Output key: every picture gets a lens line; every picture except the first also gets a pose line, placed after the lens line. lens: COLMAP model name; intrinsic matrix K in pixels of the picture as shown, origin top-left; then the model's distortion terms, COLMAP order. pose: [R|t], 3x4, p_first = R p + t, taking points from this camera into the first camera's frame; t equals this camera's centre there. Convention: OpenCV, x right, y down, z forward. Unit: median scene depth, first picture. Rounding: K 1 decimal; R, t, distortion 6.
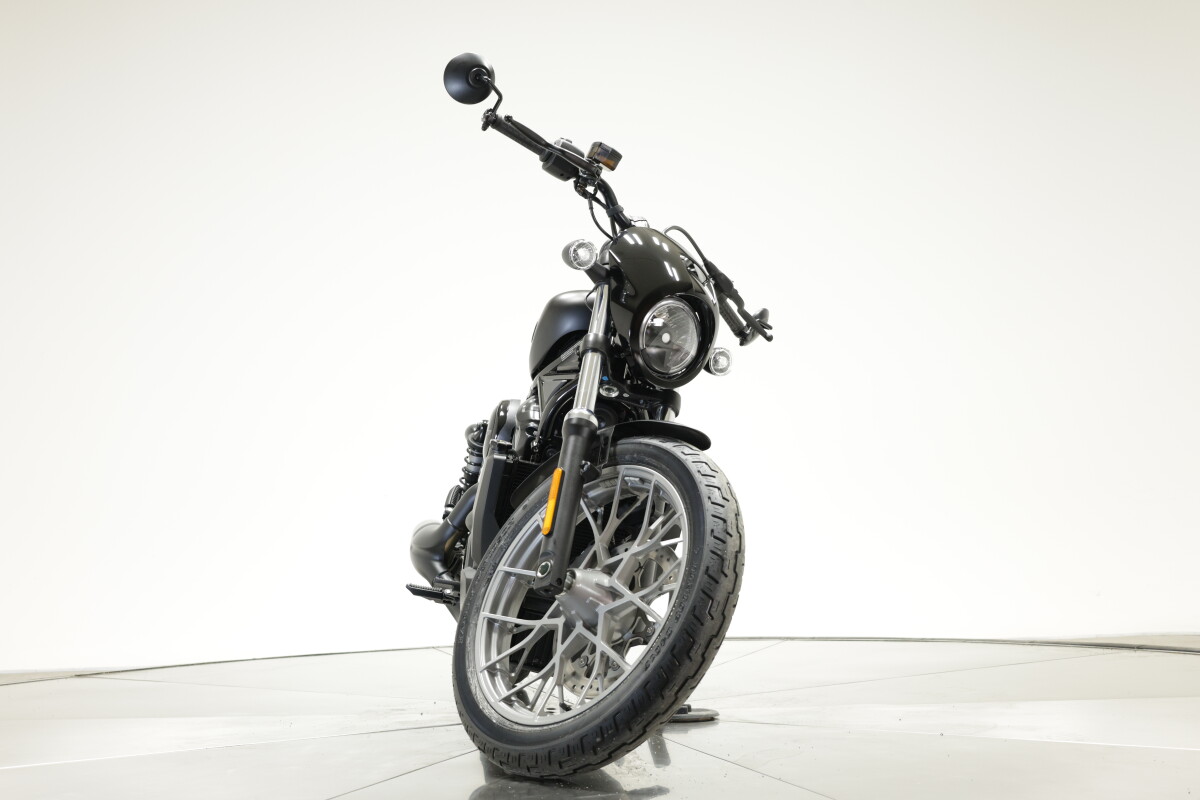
lens RADIAL K [[1618.5, 0, 600.0], [0, 1618.5, 400.0], [0, 0, 1]] dist [-0.016004, -0.042735]
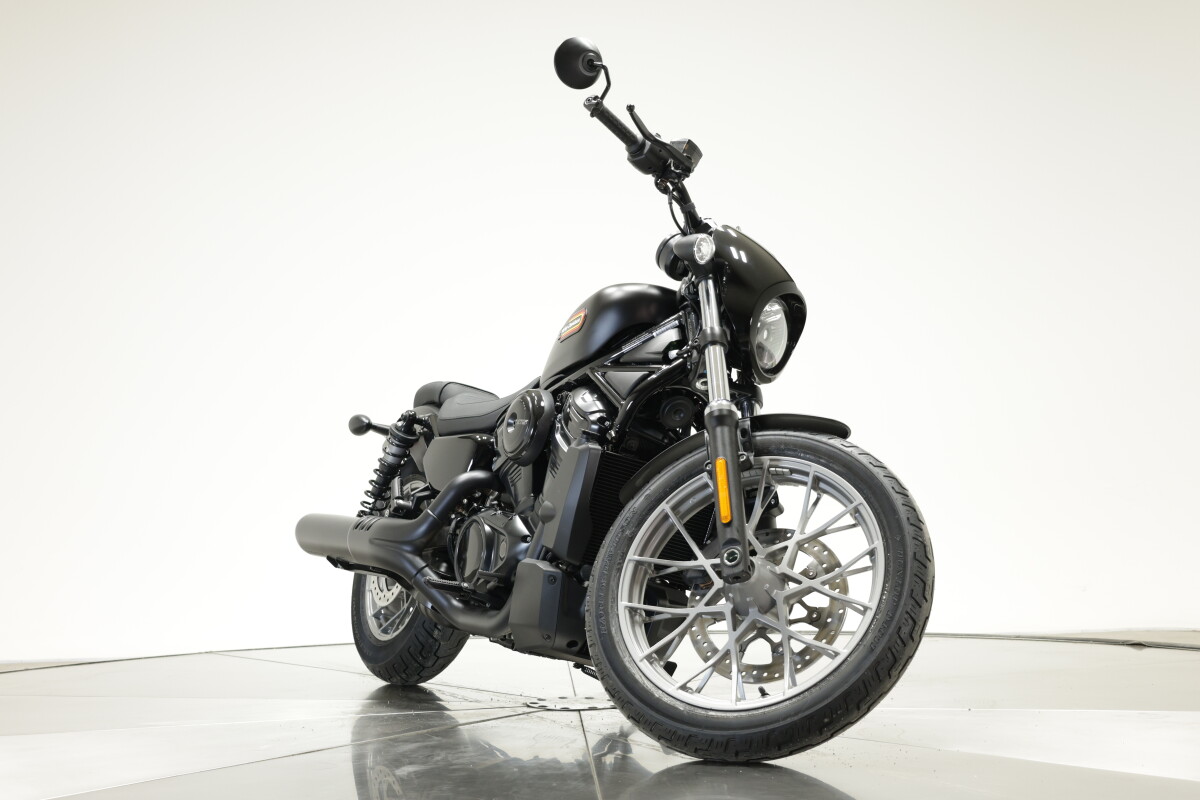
lens RADIAL K [[1618.5, 0, 600.0], [0, 1618.5, 400.0], [0, 0, 1]] dist [-0.016004, -0.042735]
pose [[0.927041, 0.030949, 0.373680, -0.455114], [-0.030245, 0.999512, -0.007748, 0.015150], [-0.373738, -0.004119, 0.927525, 0.081842]]
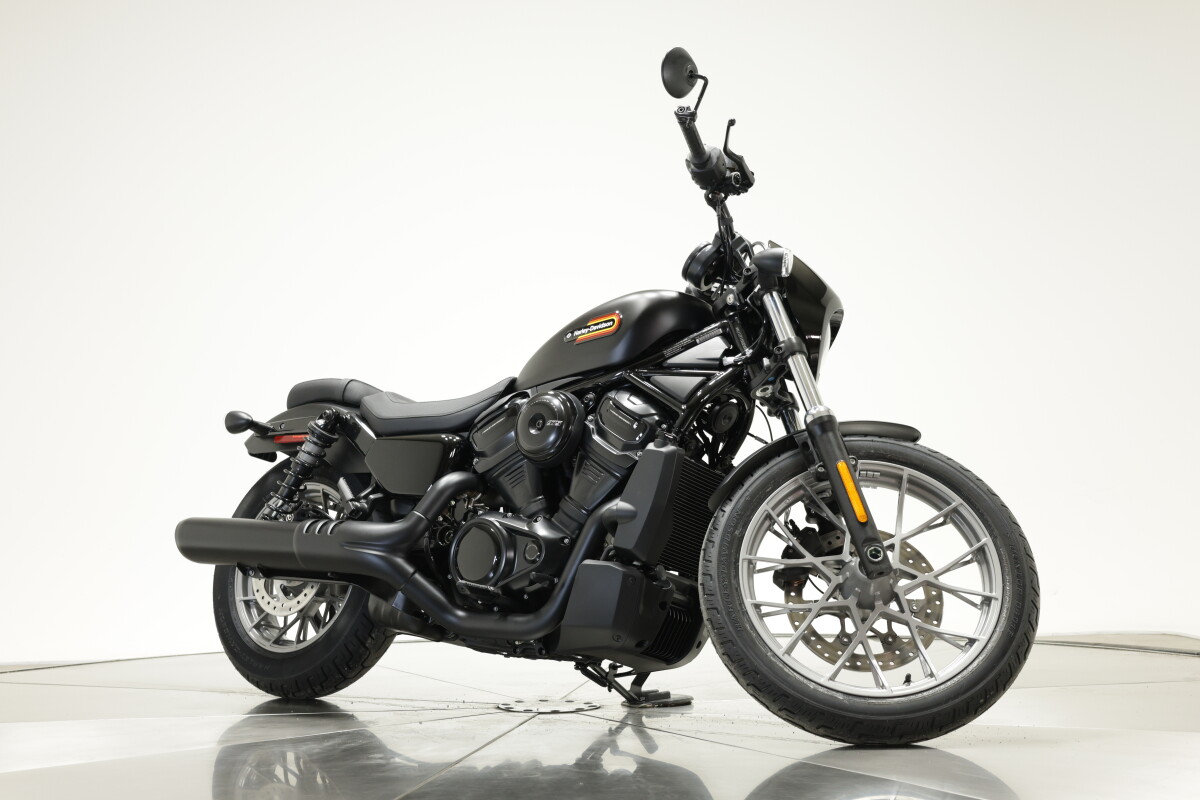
lens RADIAL K [[1618.5, 0, 600.0], [0, 1618.5, 400.0], [0, 0, 1]] dist [-0.016004, -0.042735]
pose [[0.688498, 0.059329, 0.722808, -0.877480], [-0.051442, 0.998133, -0.032928, 0.043117], [-0.723412, -0.014512, 0.690264, 0.356288]]
